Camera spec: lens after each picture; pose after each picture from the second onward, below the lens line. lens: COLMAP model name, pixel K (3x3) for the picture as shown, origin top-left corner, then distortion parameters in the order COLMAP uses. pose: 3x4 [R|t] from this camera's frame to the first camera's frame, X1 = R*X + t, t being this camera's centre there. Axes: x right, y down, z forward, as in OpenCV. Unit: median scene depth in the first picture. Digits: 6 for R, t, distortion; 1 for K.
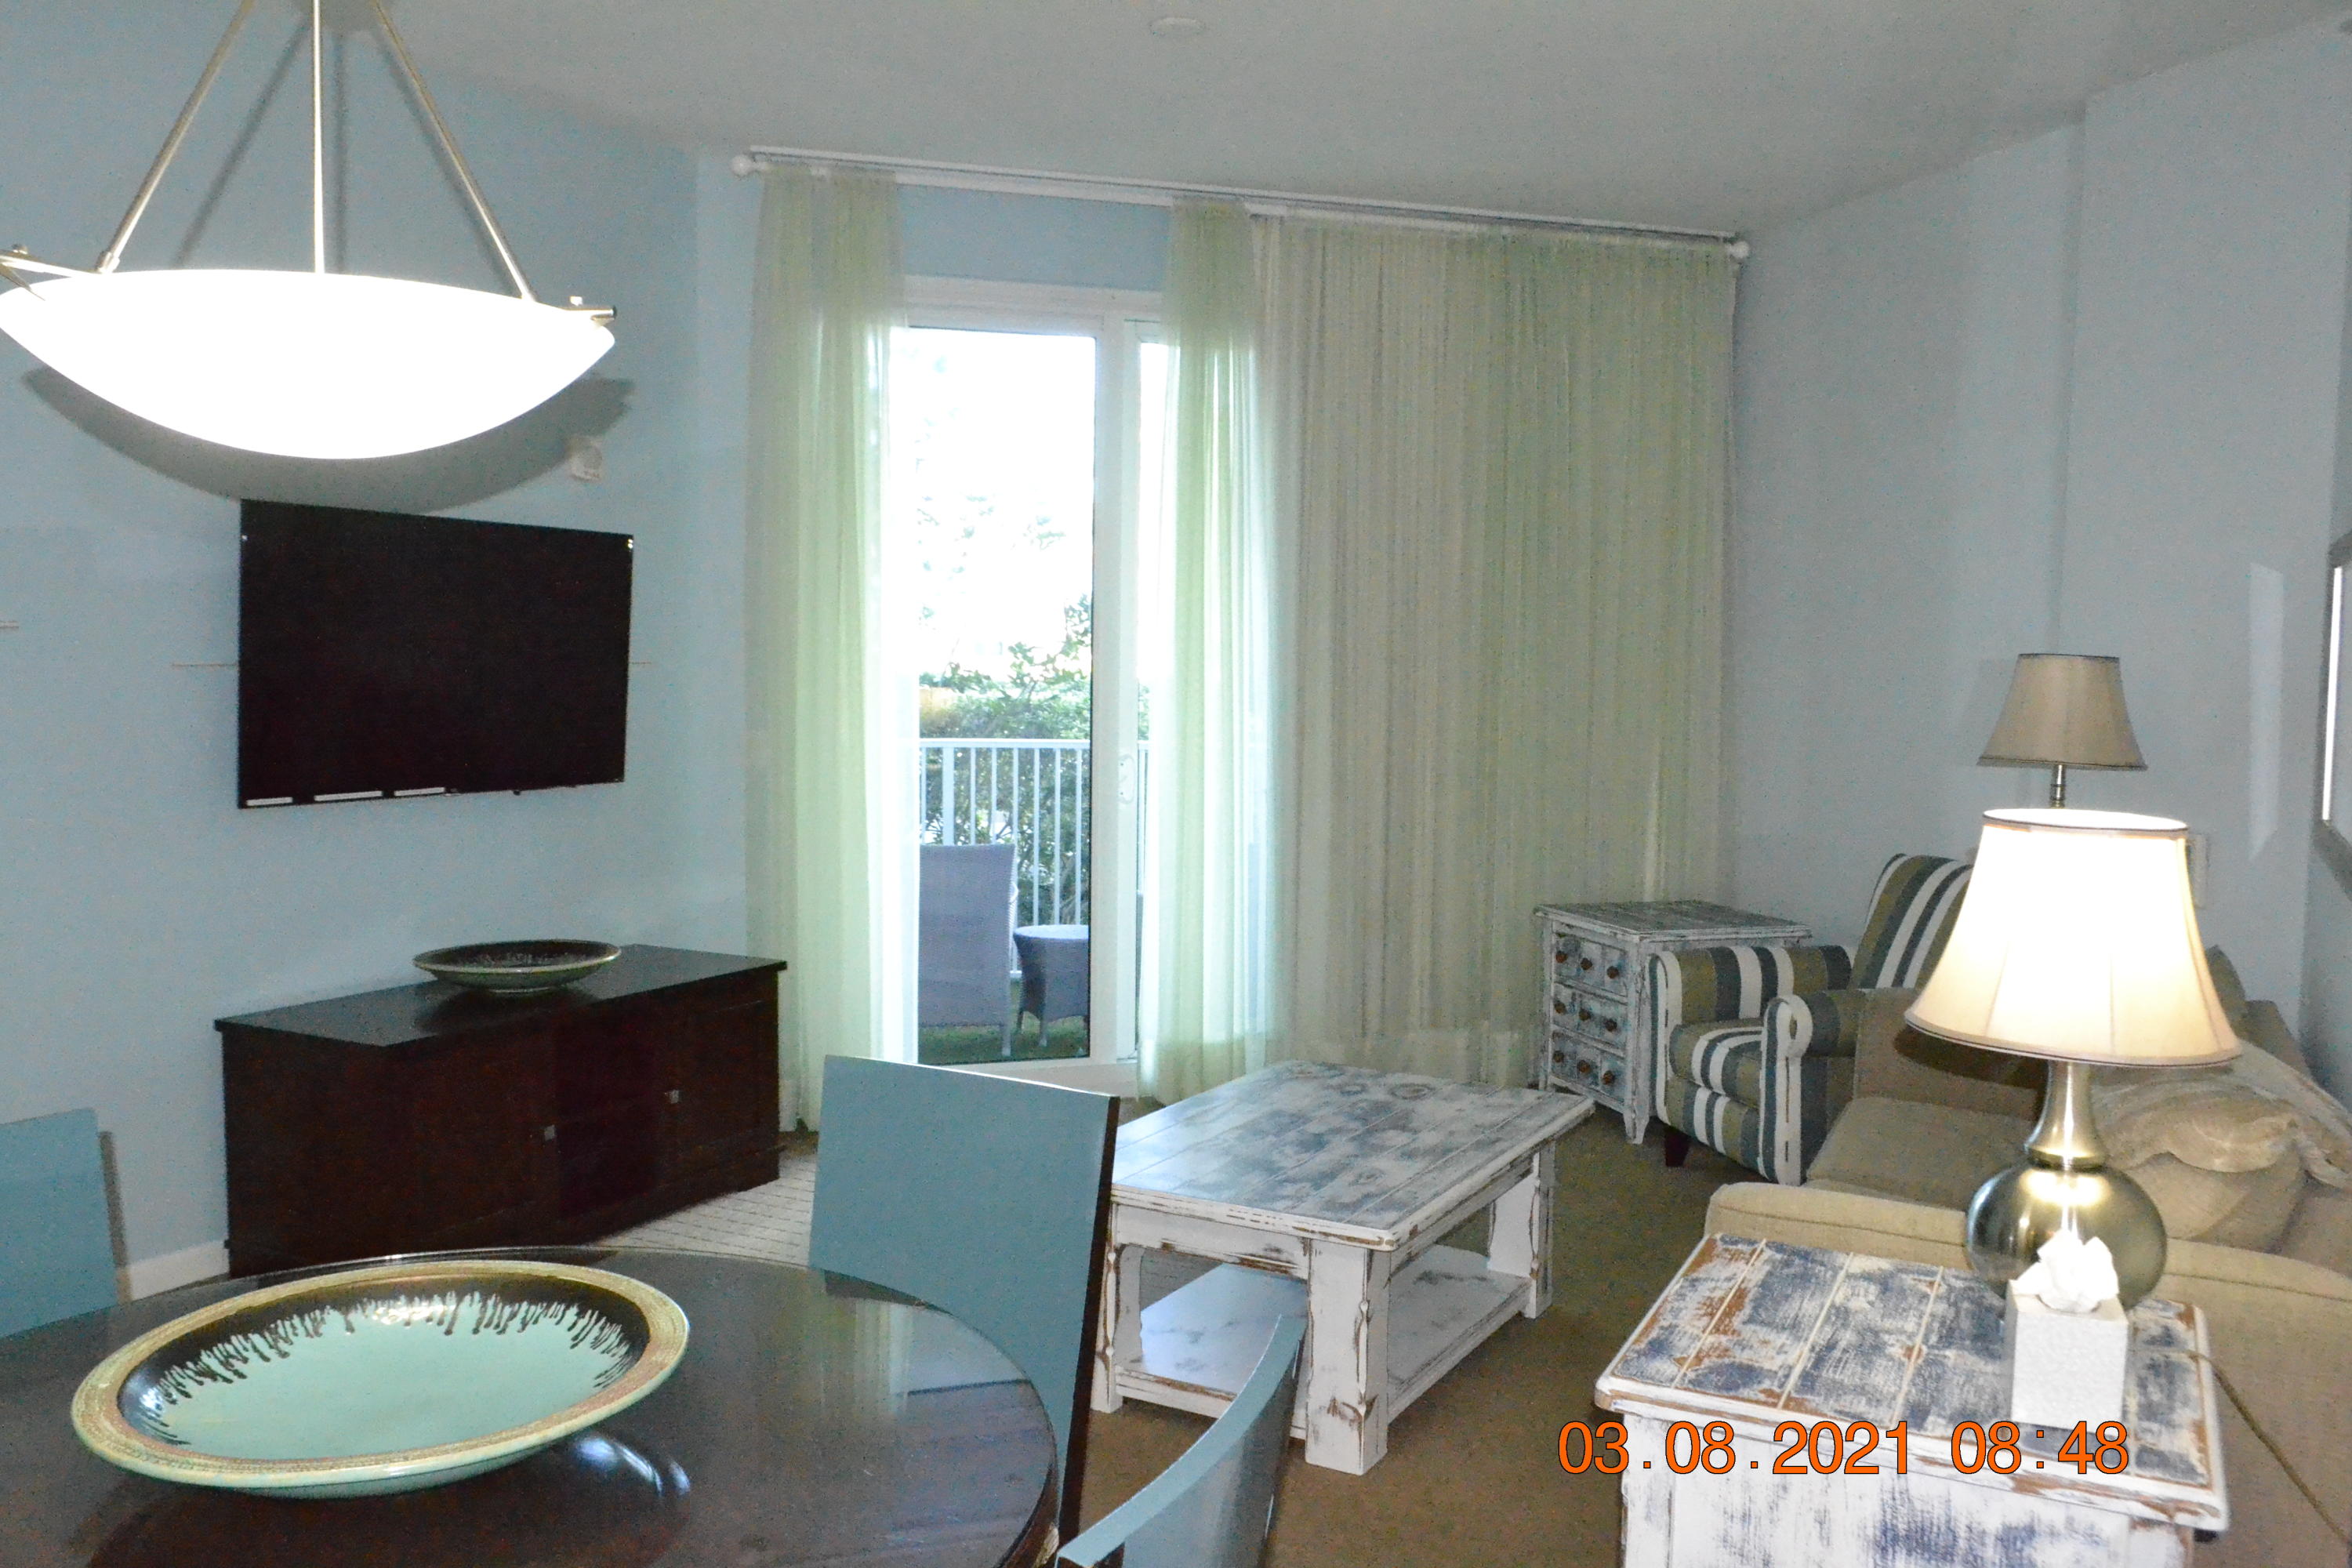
lens RADIAL K [[1847.6, 0, 1176.0], [0, 1847.6, 784.0], [0, 0, 1]] dist [-0.037674, 0.032777]
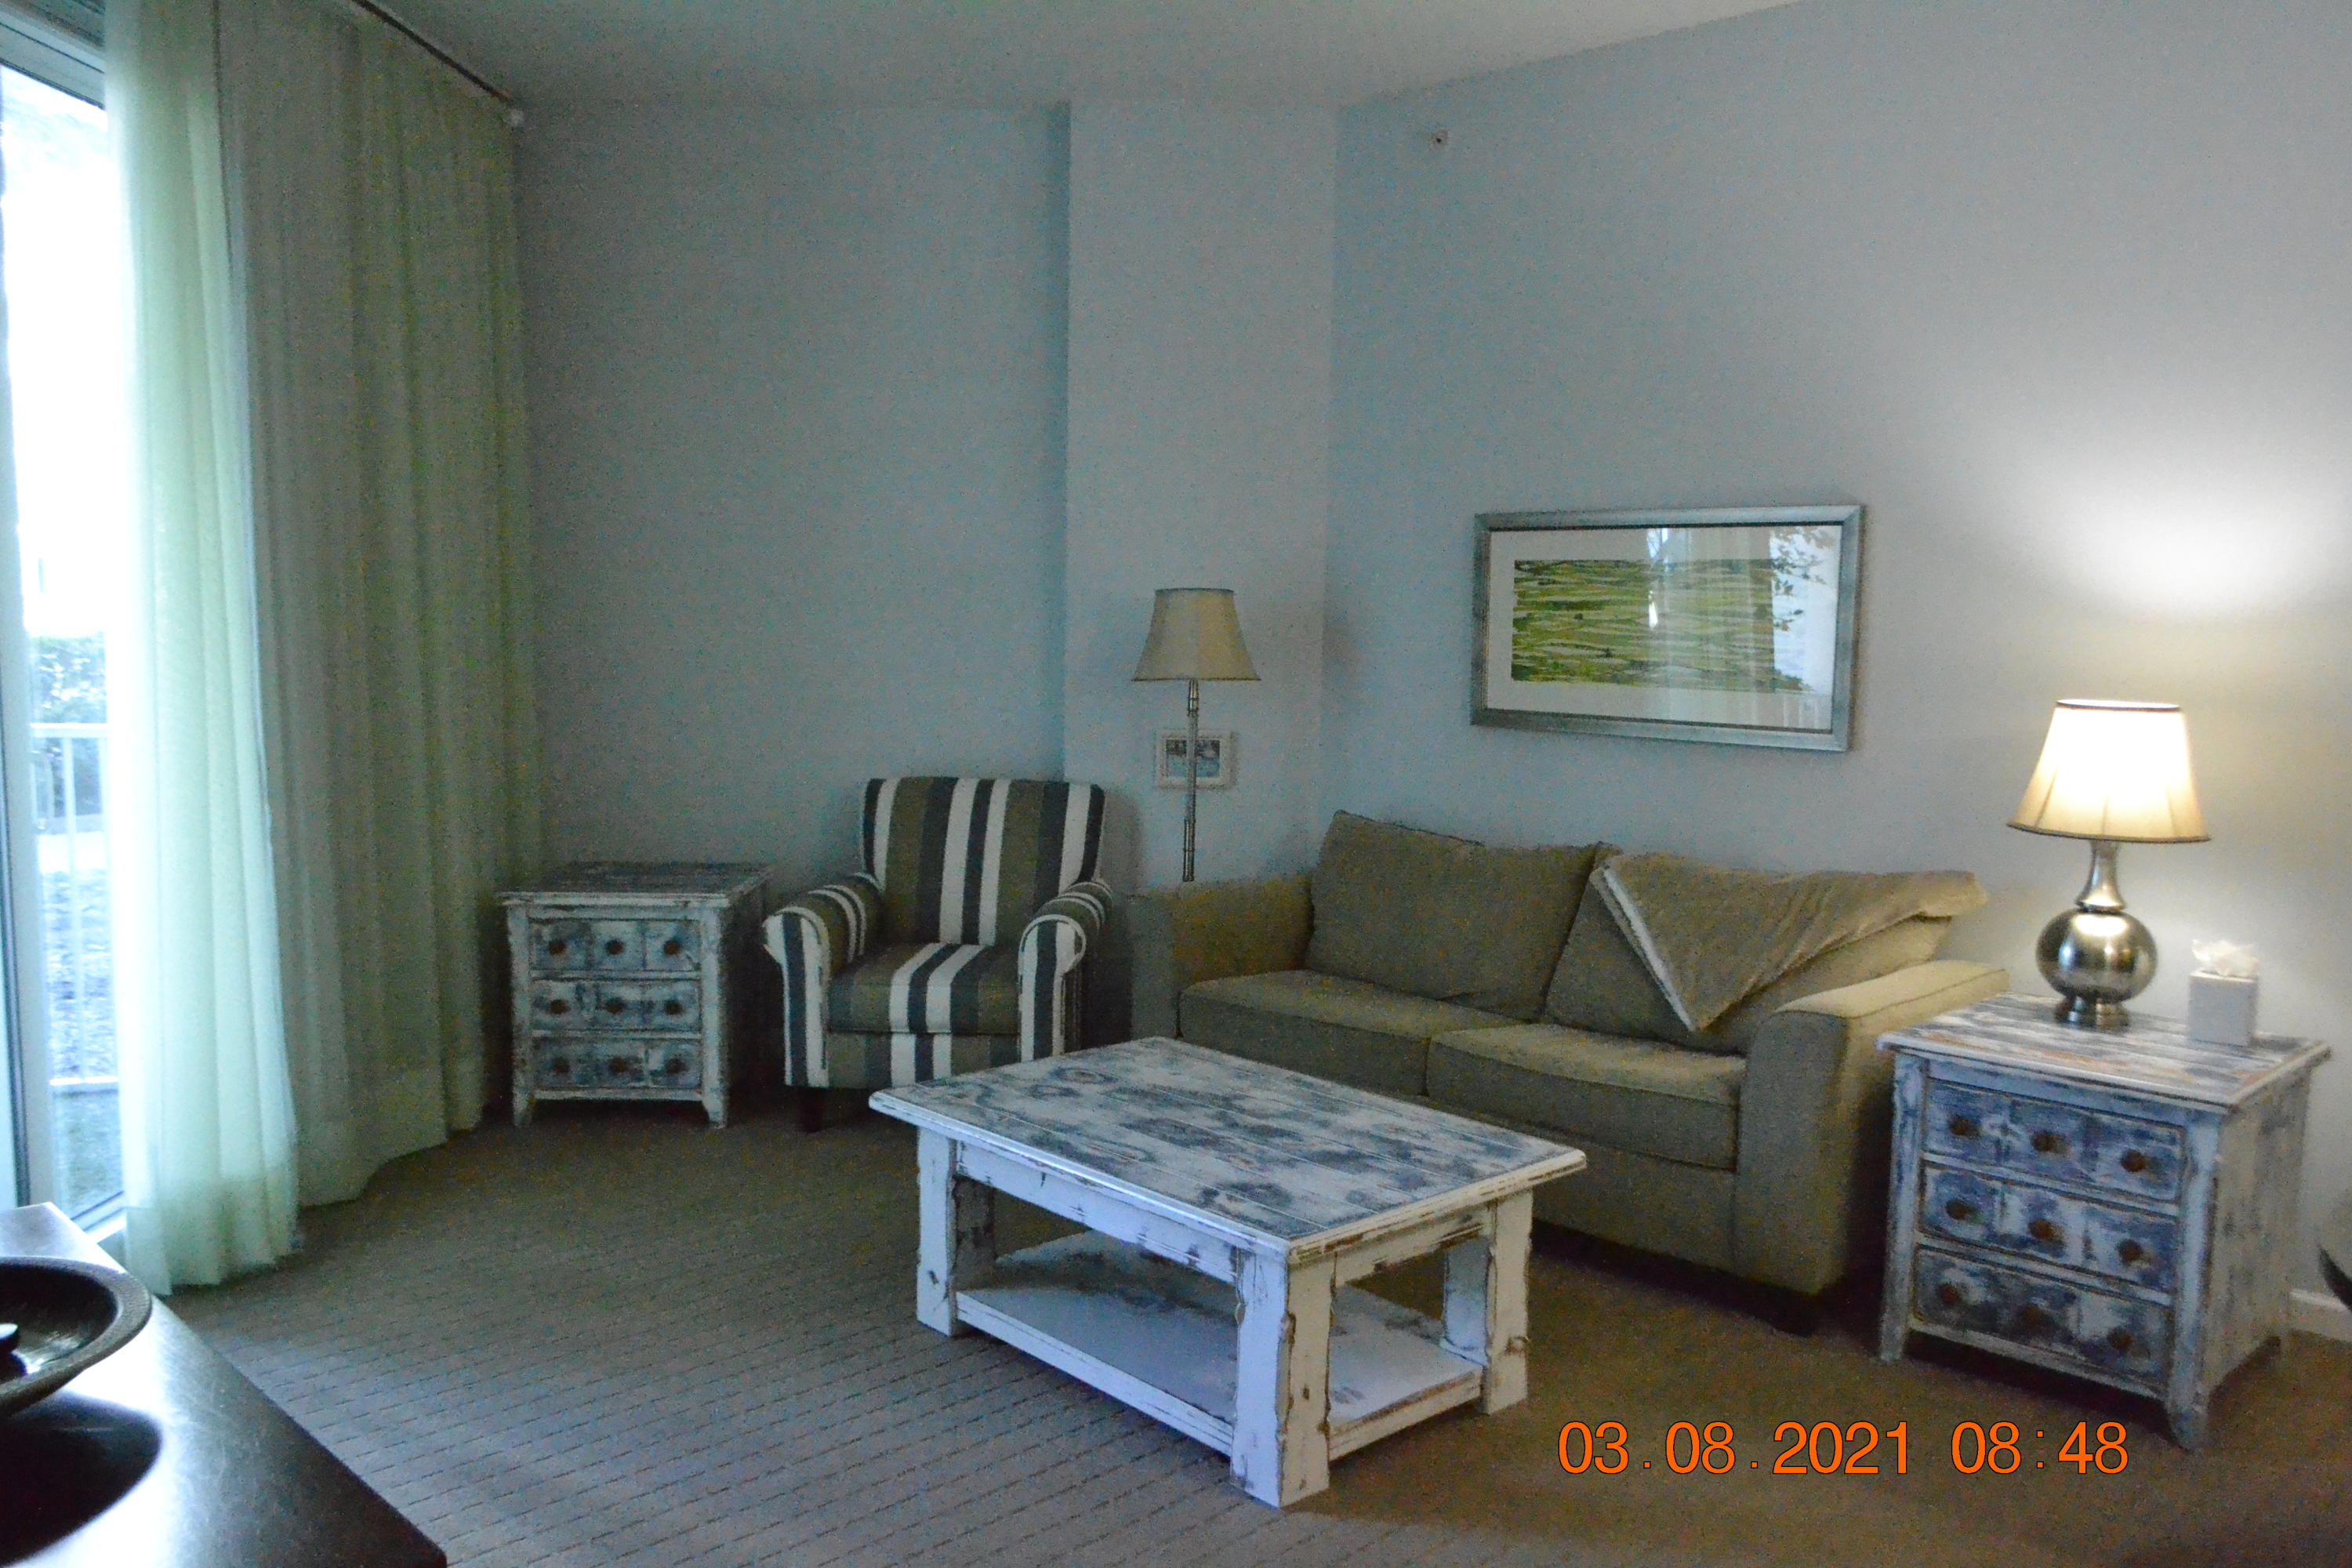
lens RADIAL K [[1847.6, 0, 1176.0], [0, 1847.6, 784.0], [0, 0, 1]] dist [-0.037674, 0.032777]
pose [[0.281028, -0.096004, 0.954886, -0.768474], [0.054273, 0.994981, 0.084063, -0.052472], [-0.958164, 0.028200, 0.284828, 0.758705]]
